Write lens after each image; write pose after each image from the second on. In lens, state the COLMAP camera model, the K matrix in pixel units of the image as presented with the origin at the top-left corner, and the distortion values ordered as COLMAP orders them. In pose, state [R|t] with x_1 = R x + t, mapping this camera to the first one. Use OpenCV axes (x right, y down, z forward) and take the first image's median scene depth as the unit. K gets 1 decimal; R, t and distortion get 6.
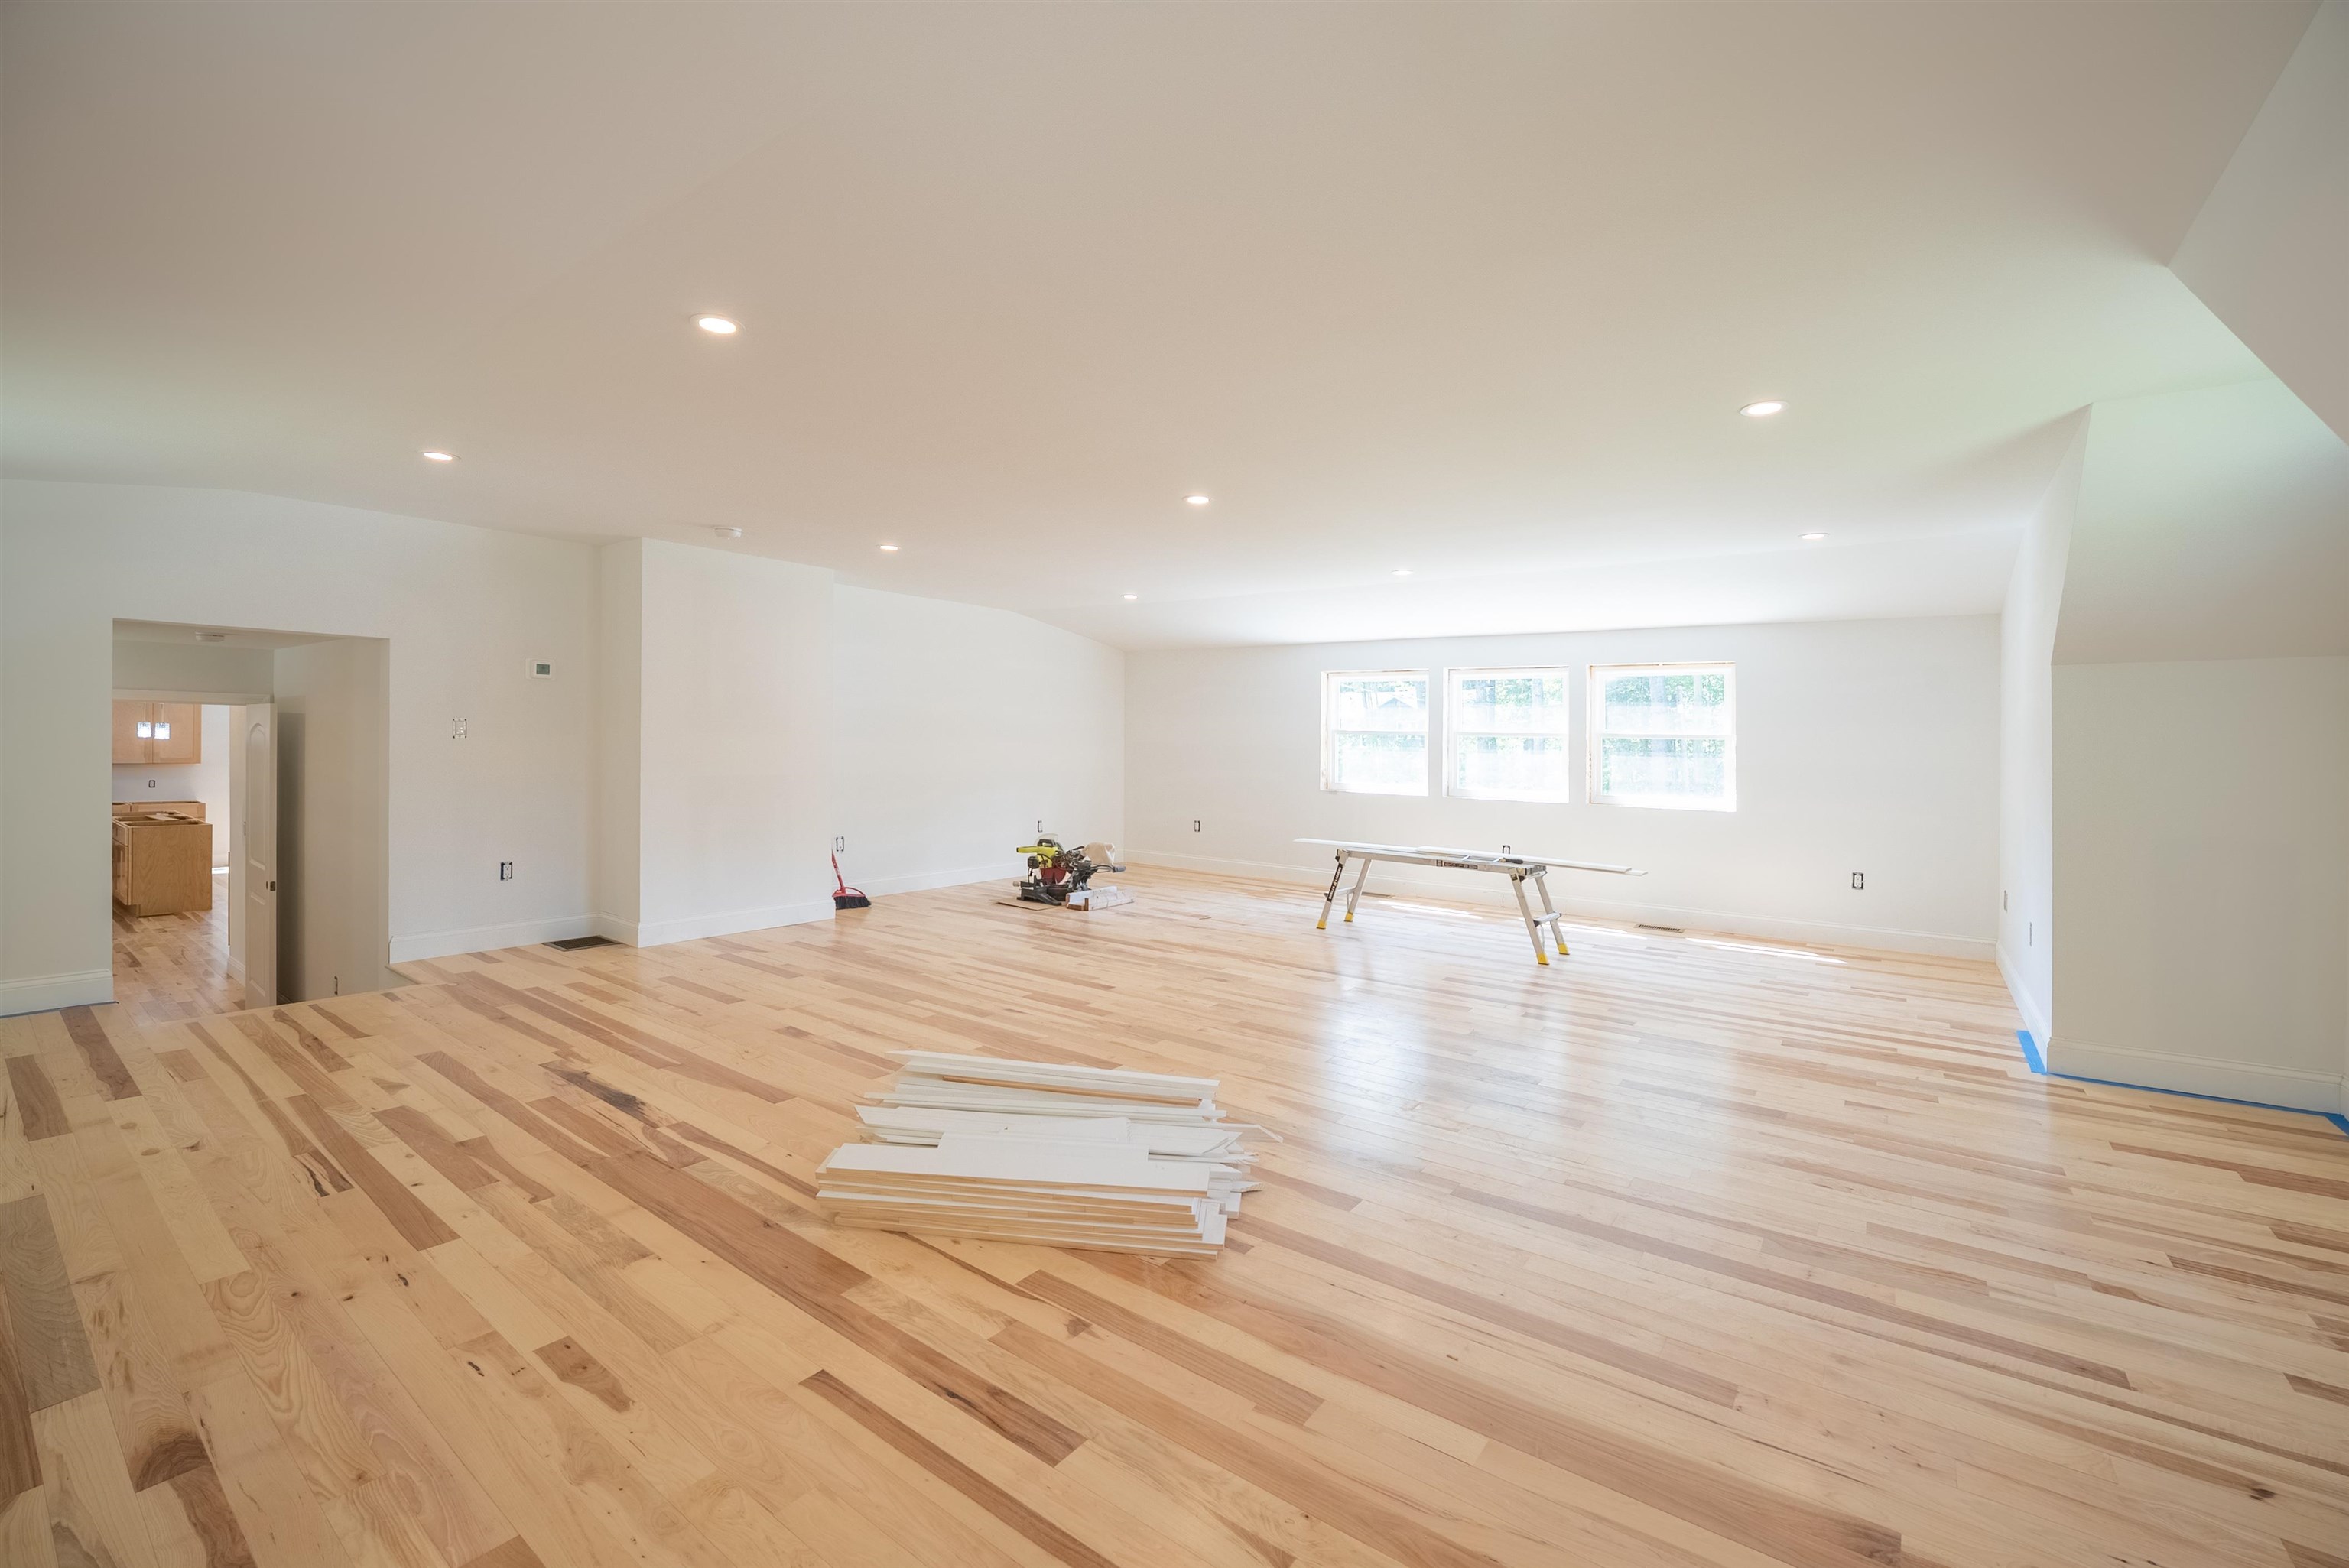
lens RADIAL K [[981.5, 0, 1167.0], [0, 981.5, 757.8], [0, 0, 1]] dist [-0.037964, 0.007684]
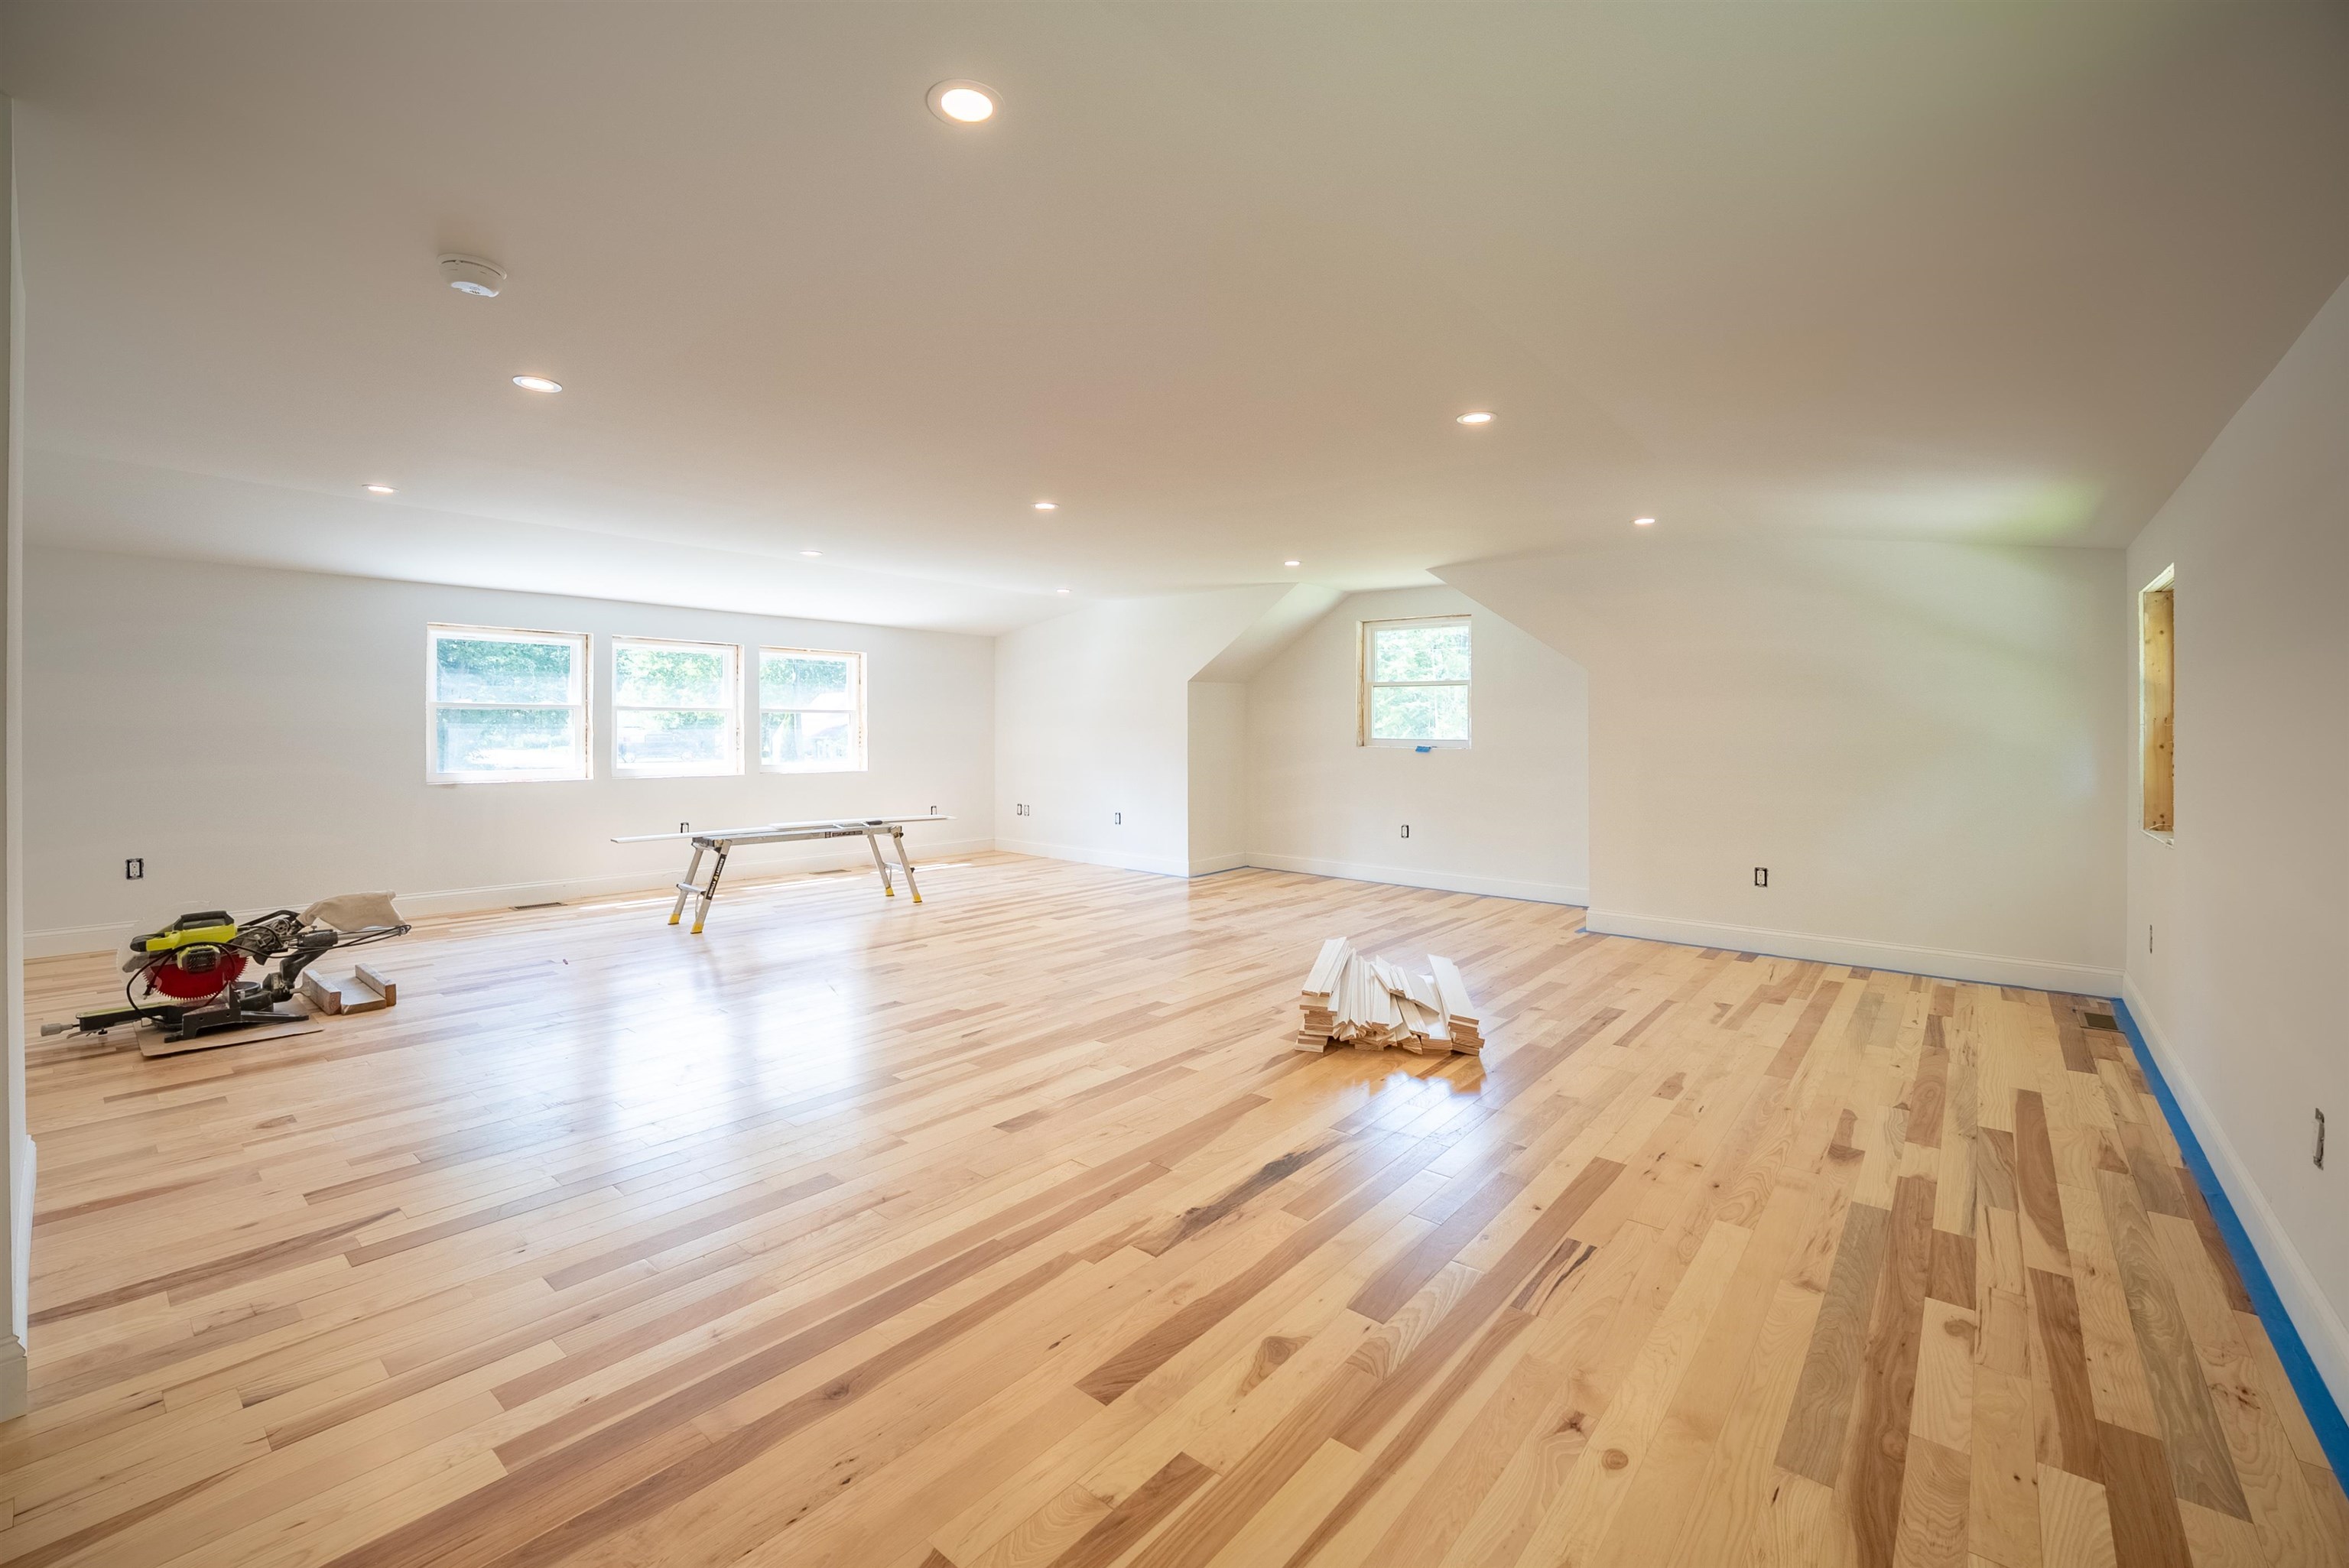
lens RADIAL K [[1006.1, 0, 1193.0], [0, 1006.1, 716.1], [0, 0, 1]] dist [-0.037438, 0.000078]
pose [[0.034007, -0.007238, 0.999395, -1.489000], [0.011552, 0.999910, 0.006848, -0.042798], [-0.999355, 0.011312, 0.034088, 1.092069]]
